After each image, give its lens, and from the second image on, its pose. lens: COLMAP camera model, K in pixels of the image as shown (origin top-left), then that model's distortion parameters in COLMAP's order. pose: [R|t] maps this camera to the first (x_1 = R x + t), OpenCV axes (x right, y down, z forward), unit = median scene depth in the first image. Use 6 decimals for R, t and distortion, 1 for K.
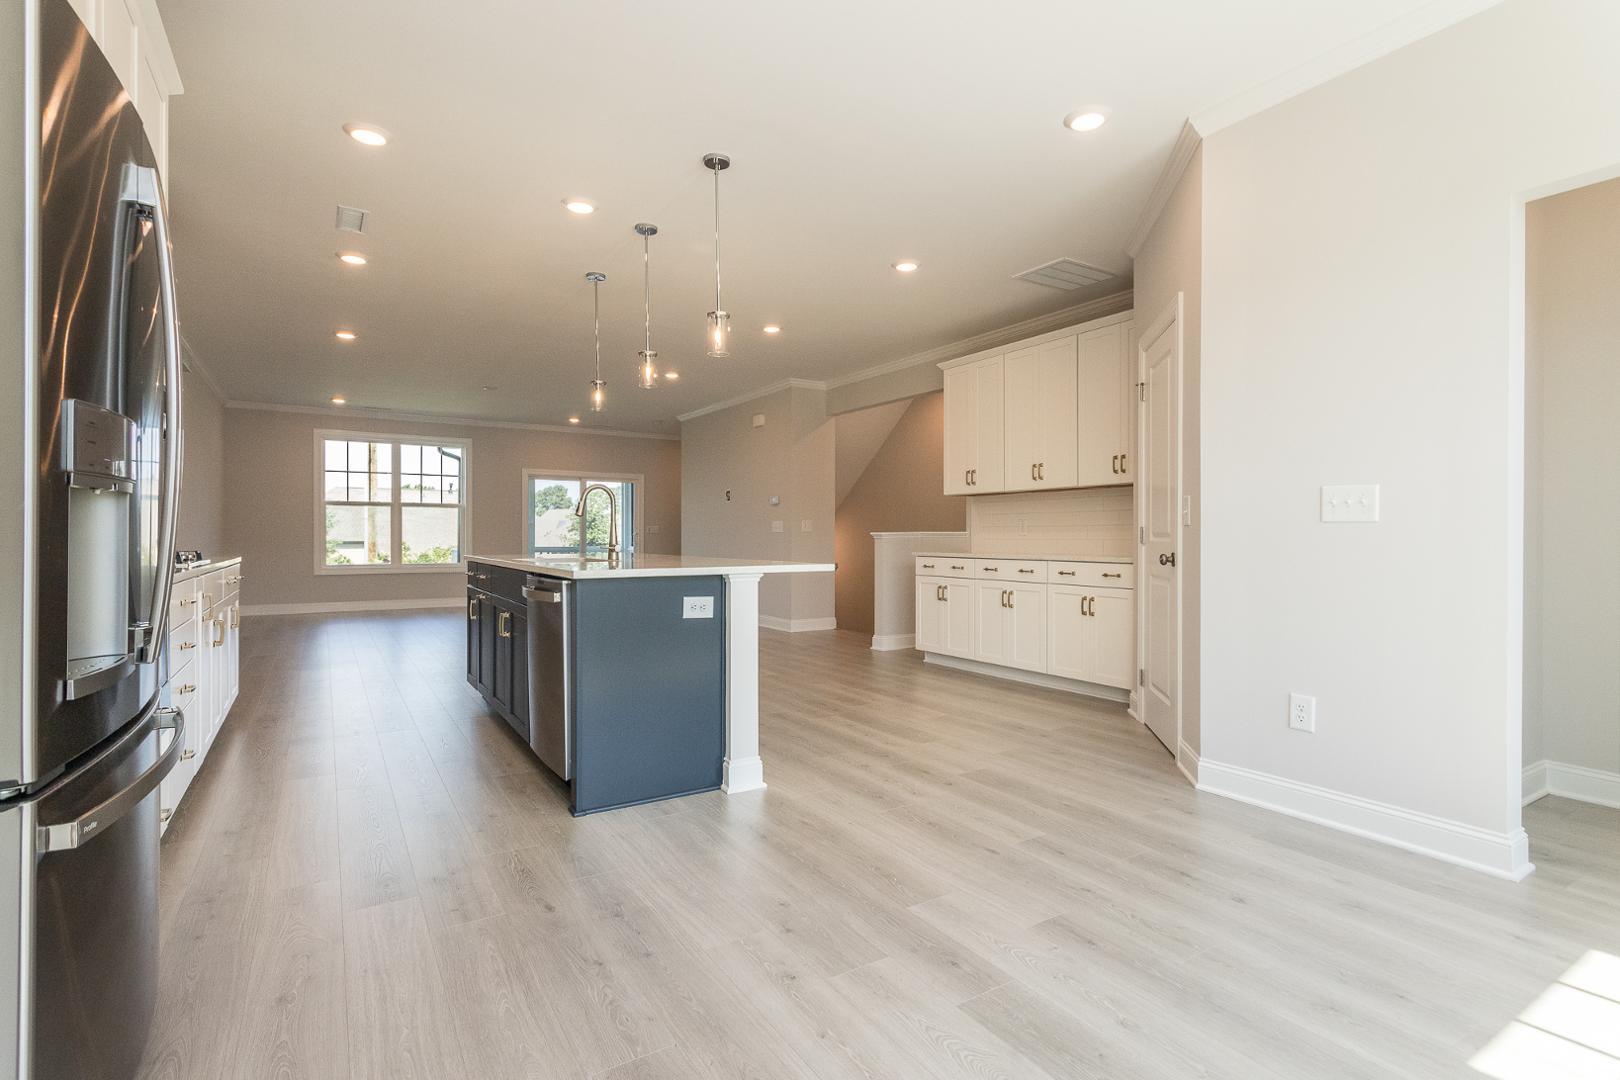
lens RADIAL K [[765.8, 0, 810.0], [0, 765.8, 540.0], [0, 0, 1]] dist [0.001651, -0.000724]
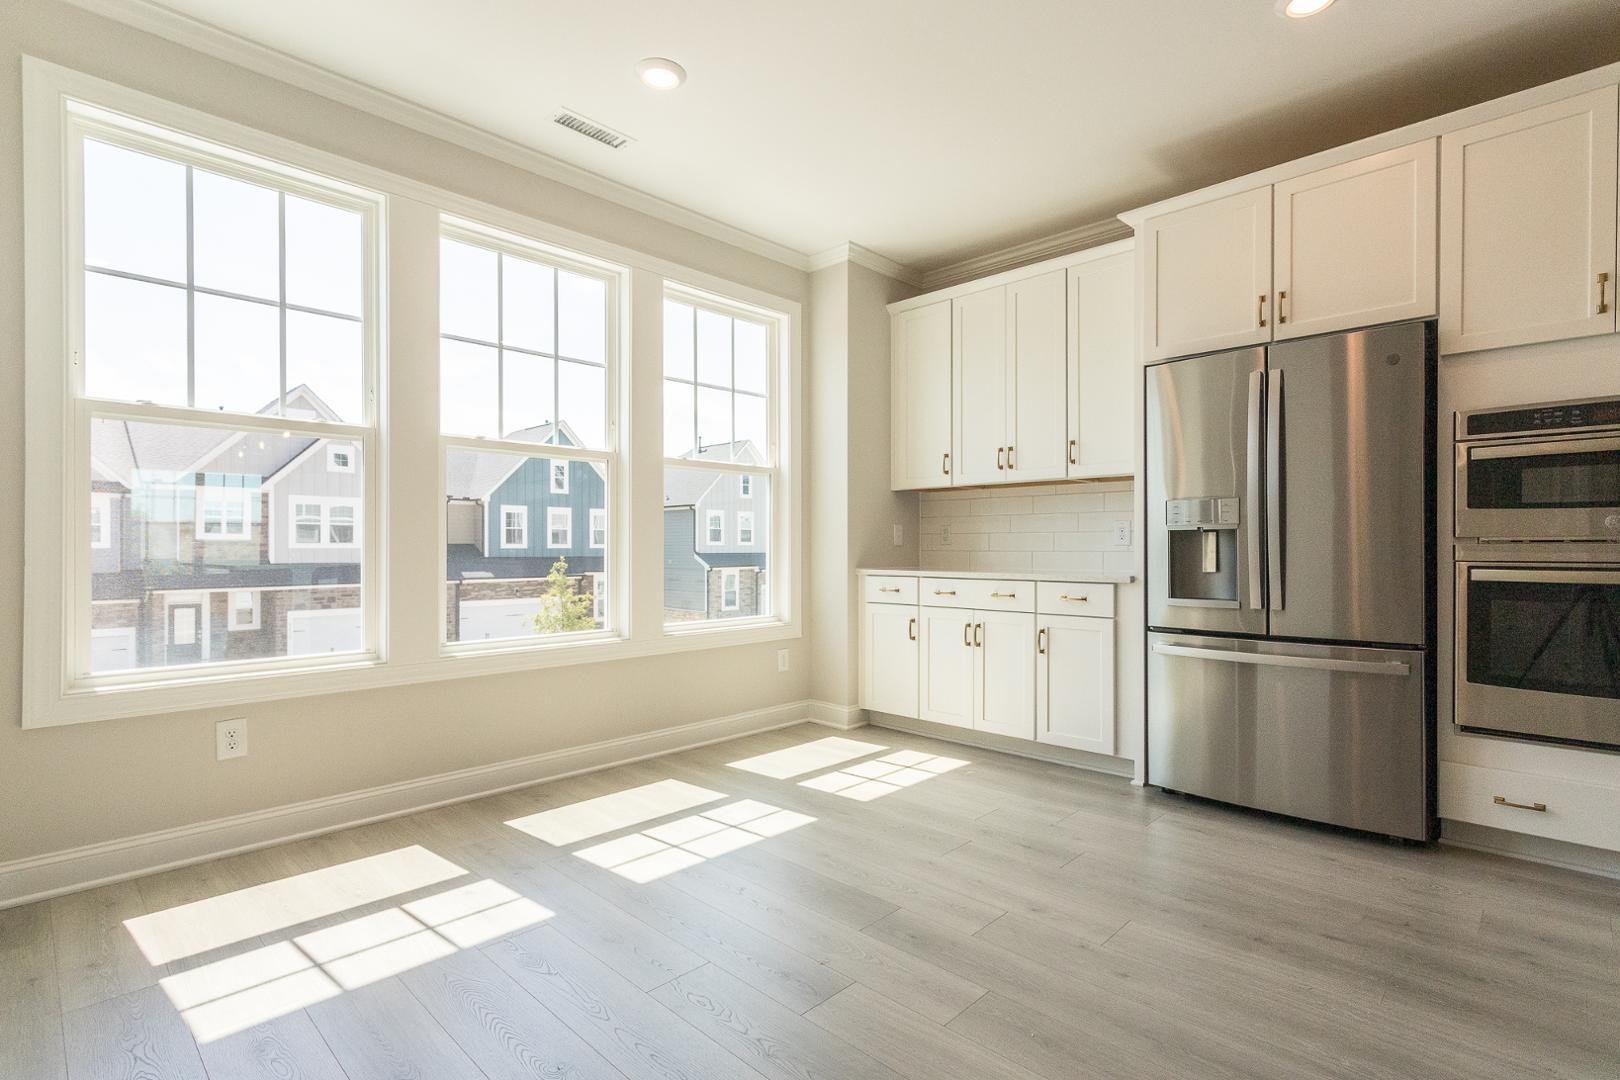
lens RADIAL K [[773.0, 0, 810.0], [0, 773.0, 540.0], [0, 0, 1]] dist [-0.000030, 0.000375]
pose [[-0.971778, -0.003366, -0.235872, 0.123185], [-0.001770, 0.999974, -0.006977, -0.001498], [0.235890, -0.006363, -0.971759, 0.423145]]
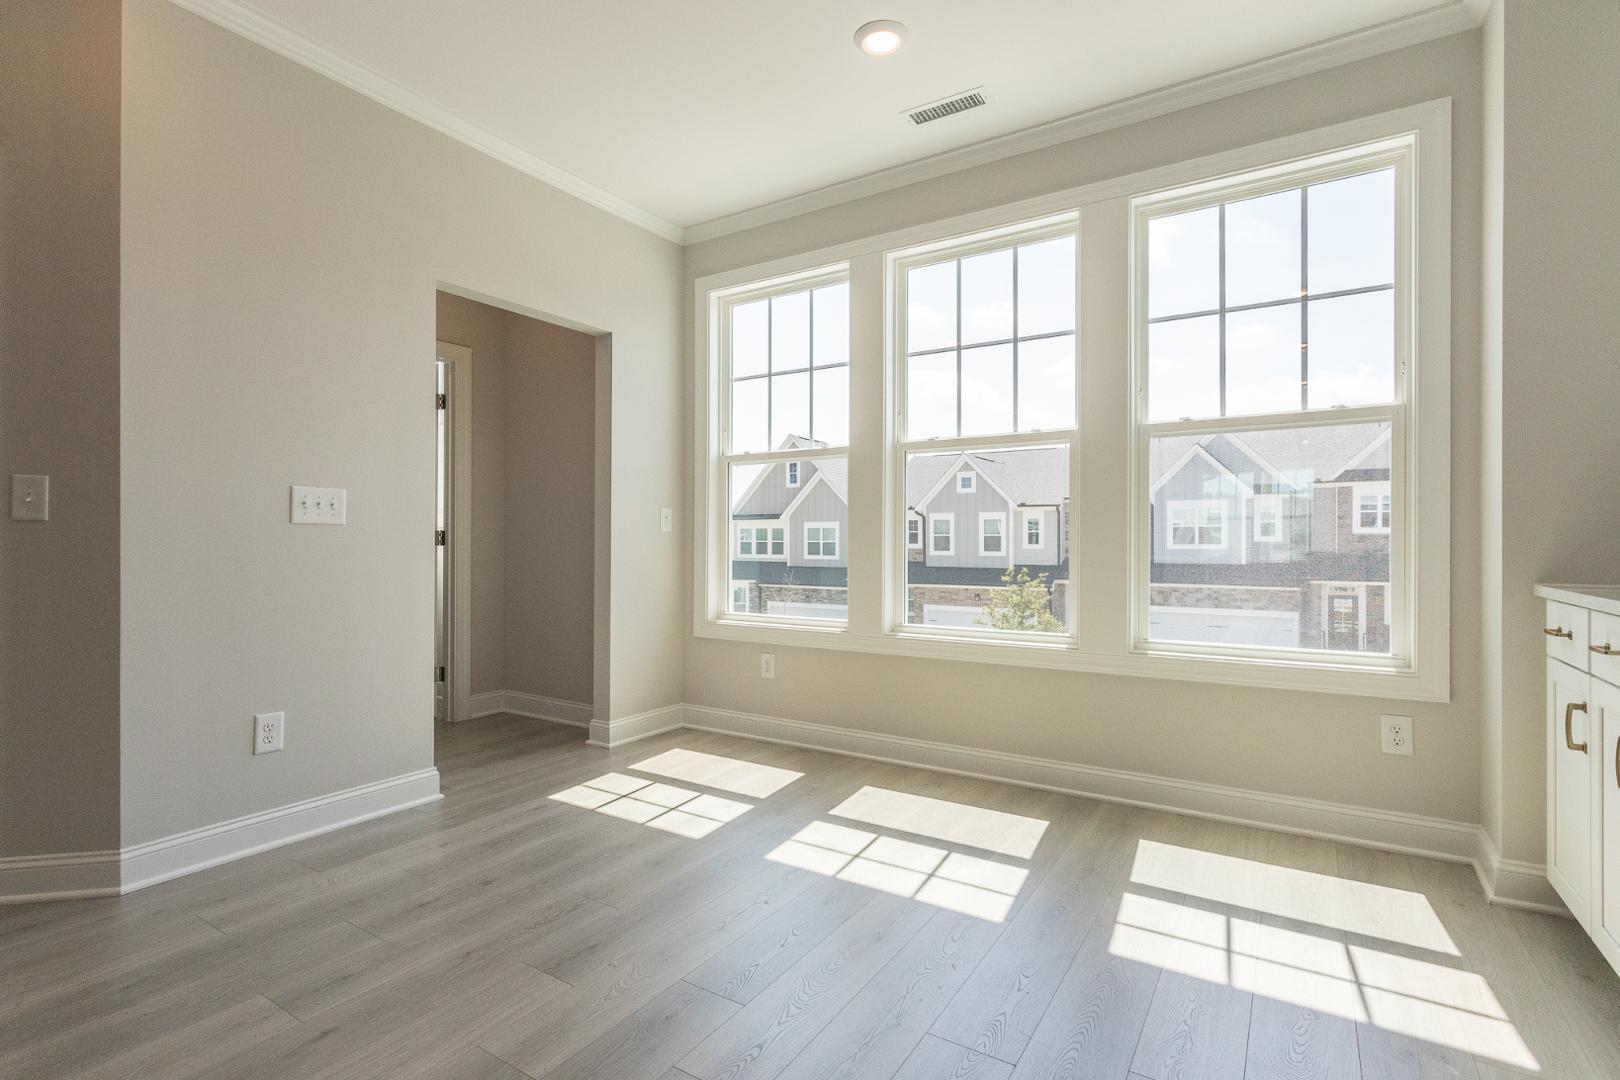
lens RADIAL K [[769.6, 0, 812.7], [0, 769.6, 534.2], [0, 0, 1]] dist [0.001430, -0.000809]
pose [[-0.425242, 0.006005, 0.905060, -0.144849], [0.001370, 0.999981, -0.005990, -0.001079], [-0.905079, -0.001307, -0.425242, 0.254206]]
